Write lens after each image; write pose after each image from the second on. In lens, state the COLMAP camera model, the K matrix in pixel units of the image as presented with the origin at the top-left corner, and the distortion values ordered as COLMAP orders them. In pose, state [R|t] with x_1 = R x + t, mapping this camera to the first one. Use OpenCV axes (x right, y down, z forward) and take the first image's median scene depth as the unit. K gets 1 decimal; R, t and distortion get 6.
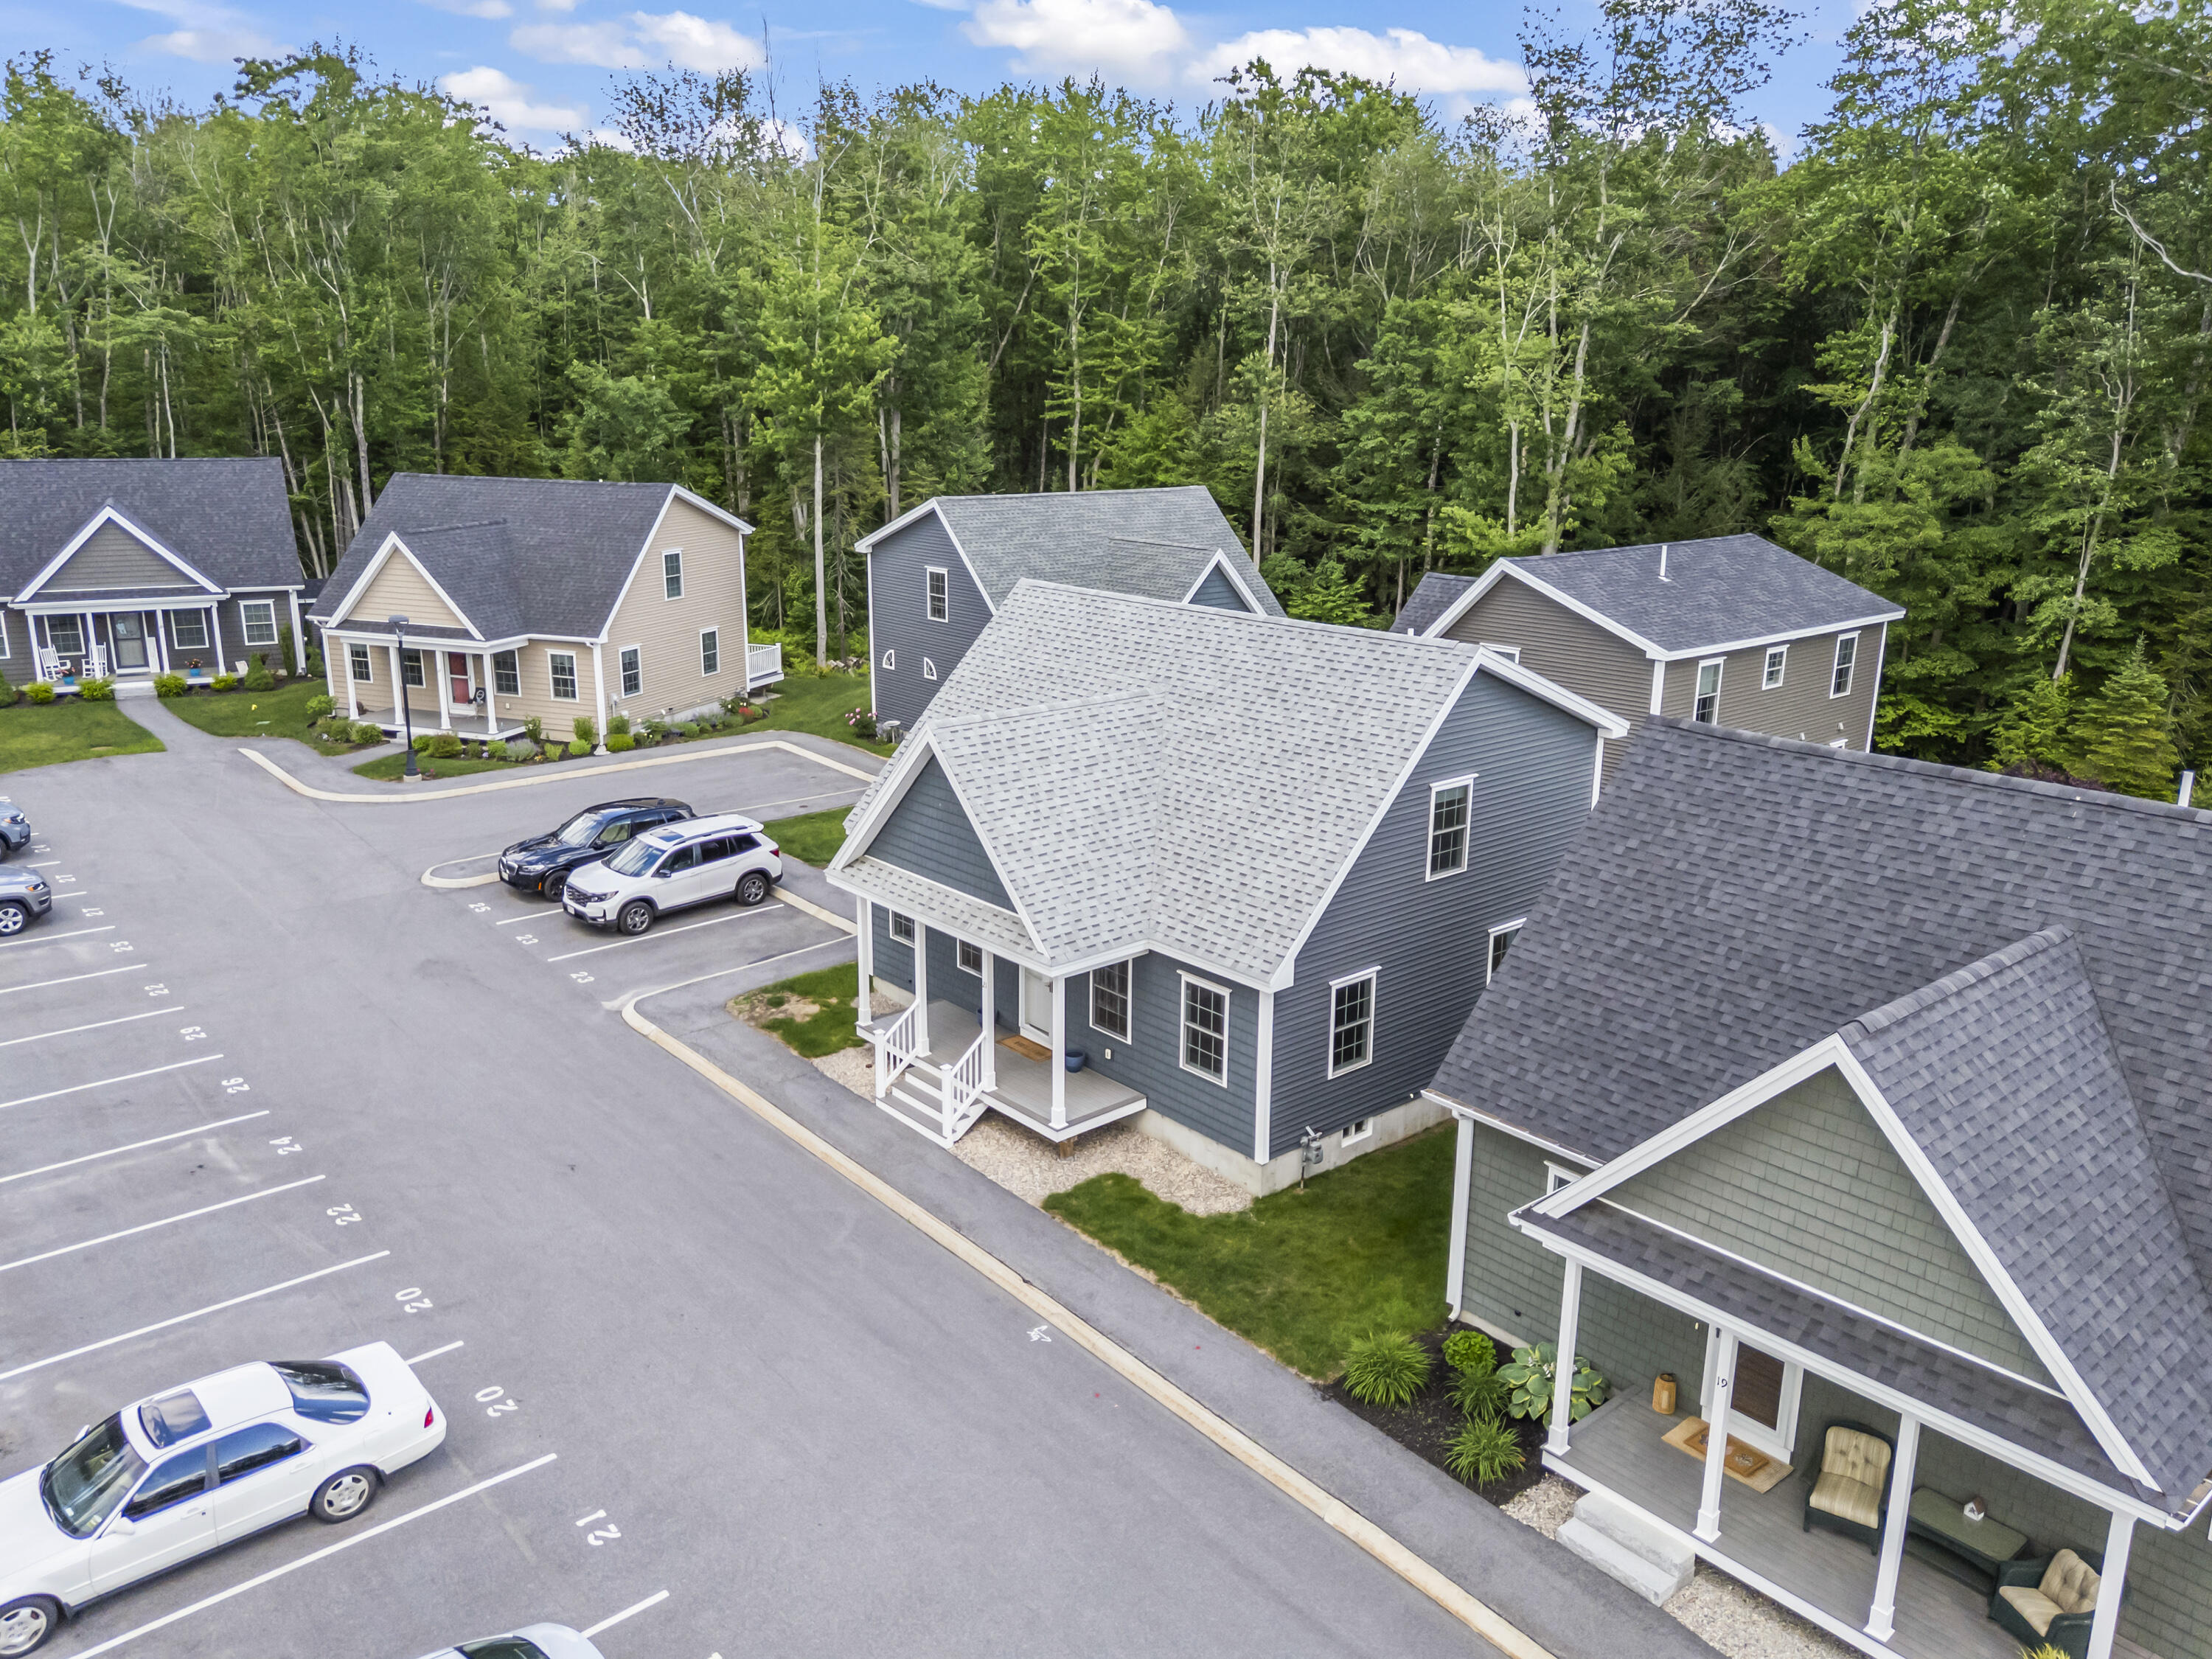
lens RADIAL K [[1625.3, 0, 1097.1], [0, 1625.3, 824.1], [0, 0, 1]] dist [0.059389, -0.006146]
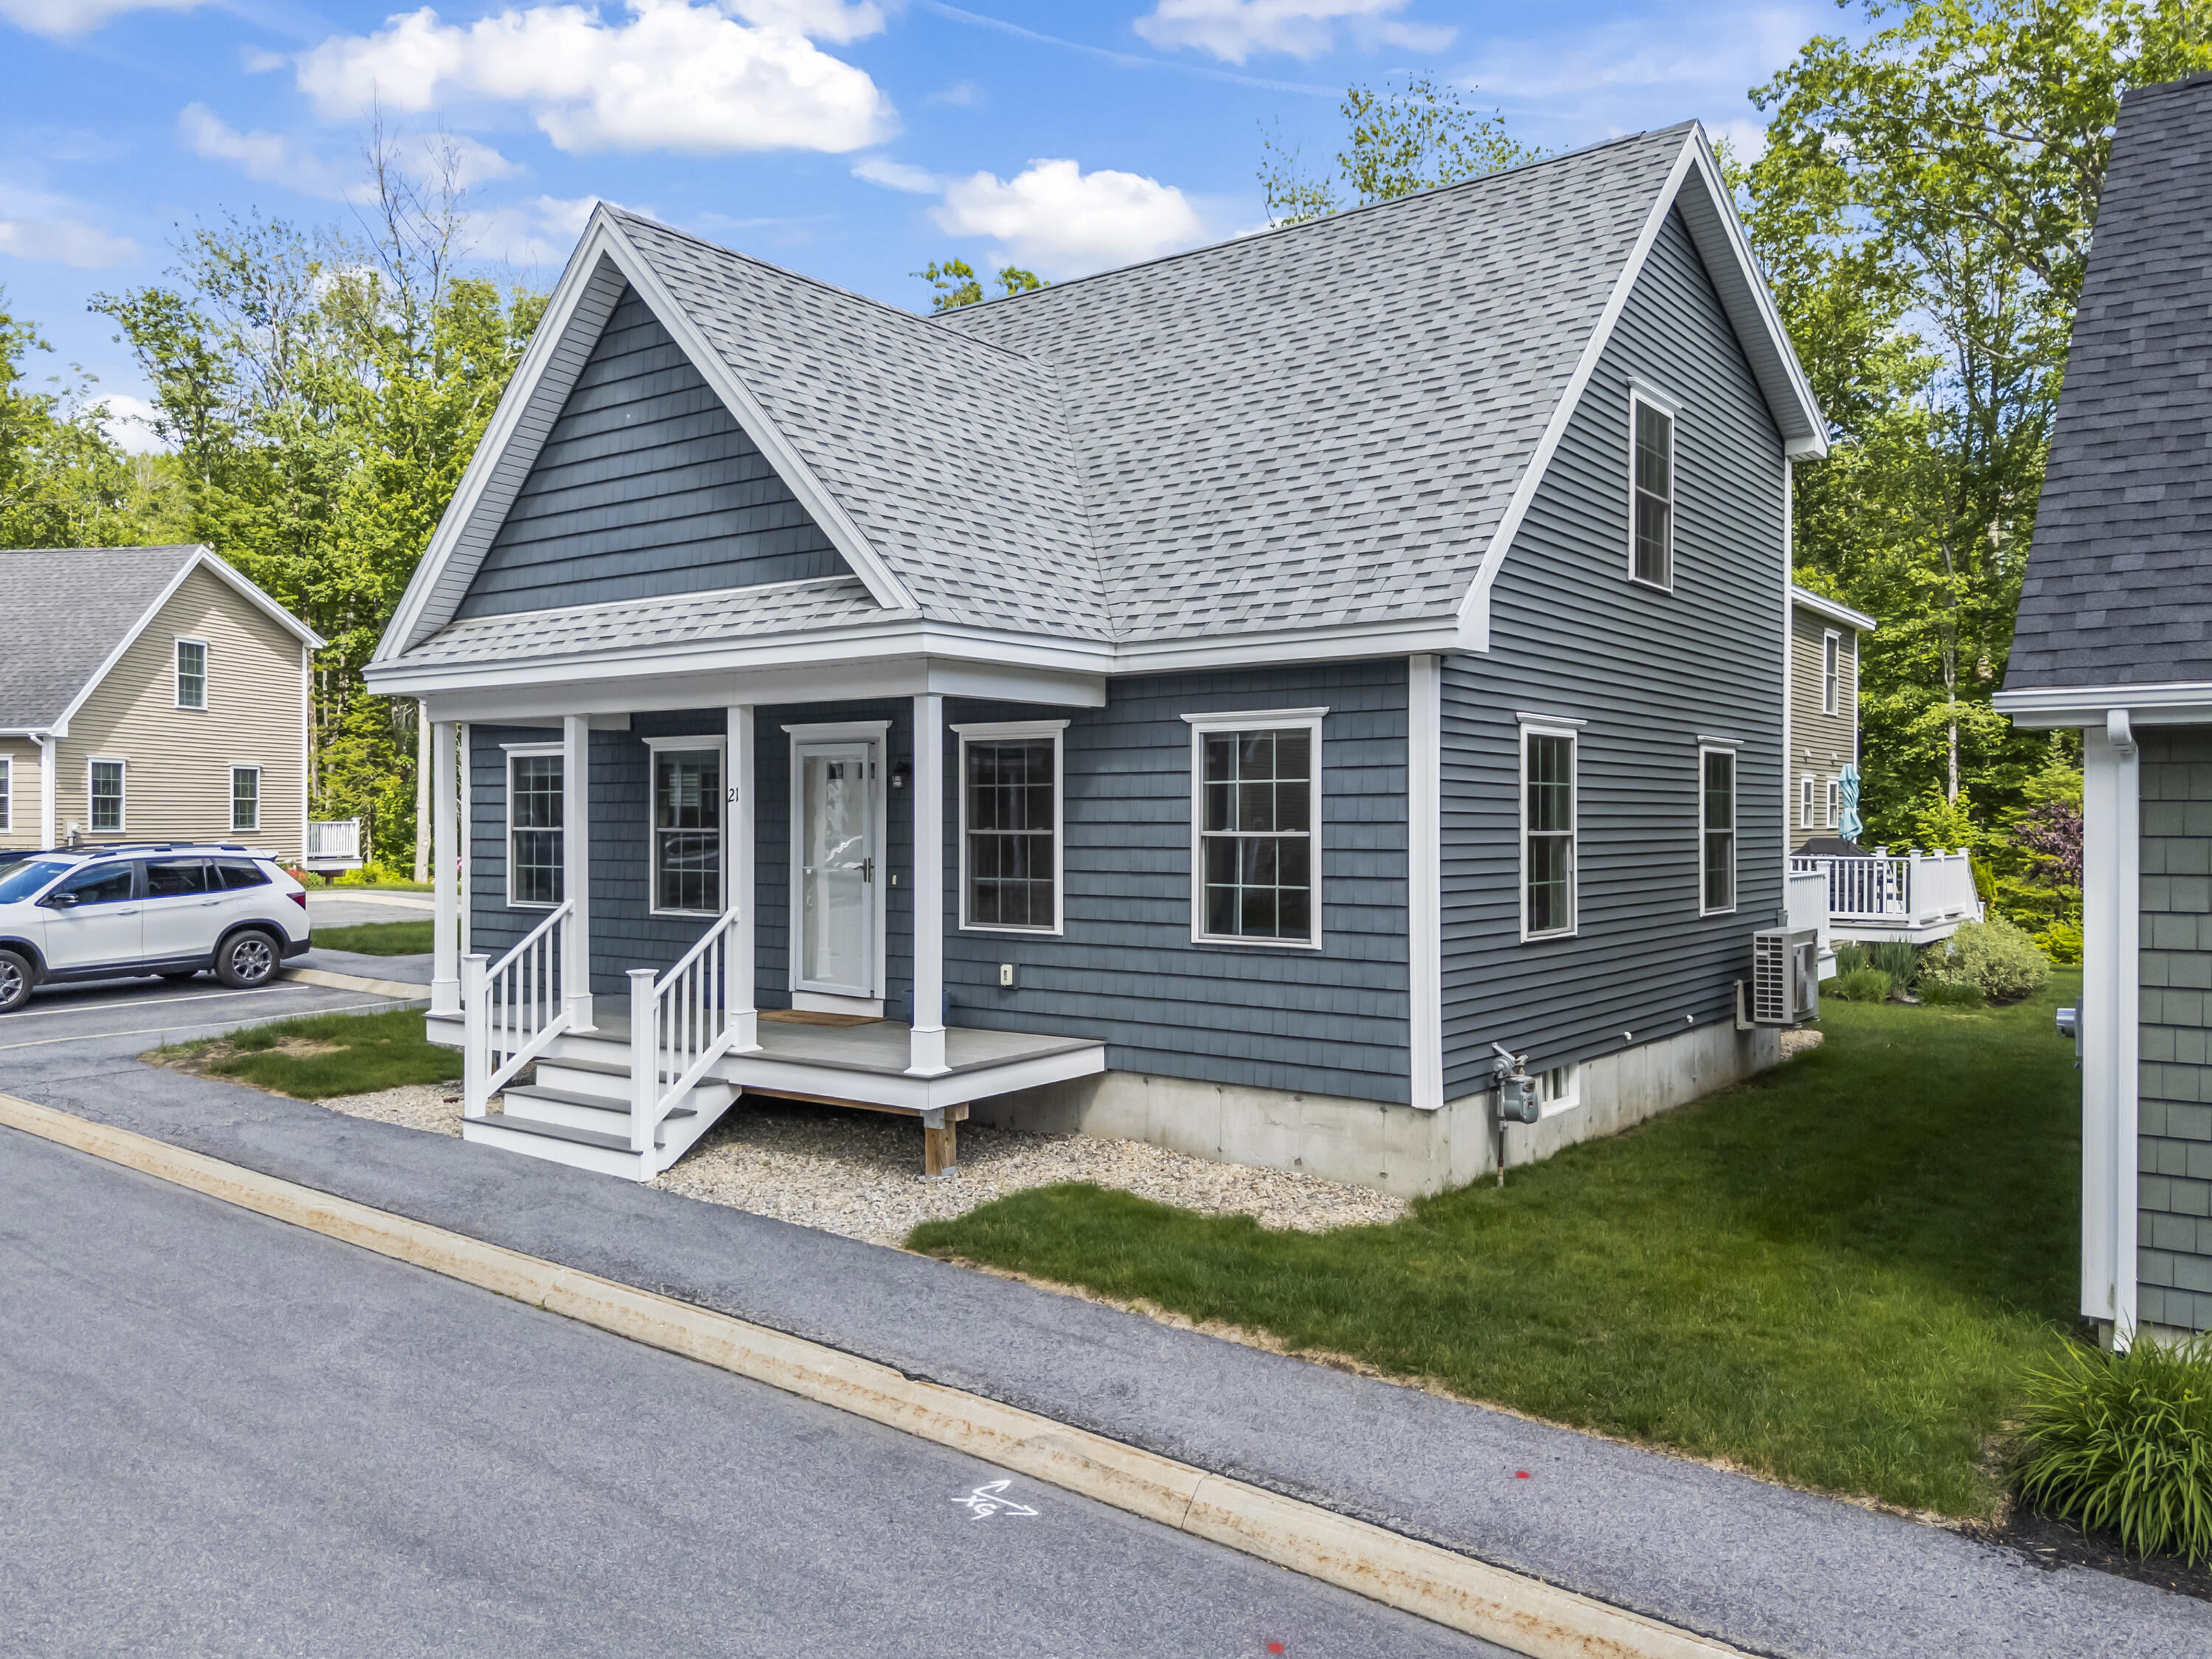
lens RADIAL K [[1659.7, 0, 1106.0], [0, 1659.7, 829.5], [0, 0, 1]] dist [0.056672, -0.057325]
pose [[0.977530, -0.010673, 0.210525, -0.066112], [0.061971, 0.969134, -0.238620, 0.223127], [-0.201480, 0.246305, 0.948019, 0.561811]]
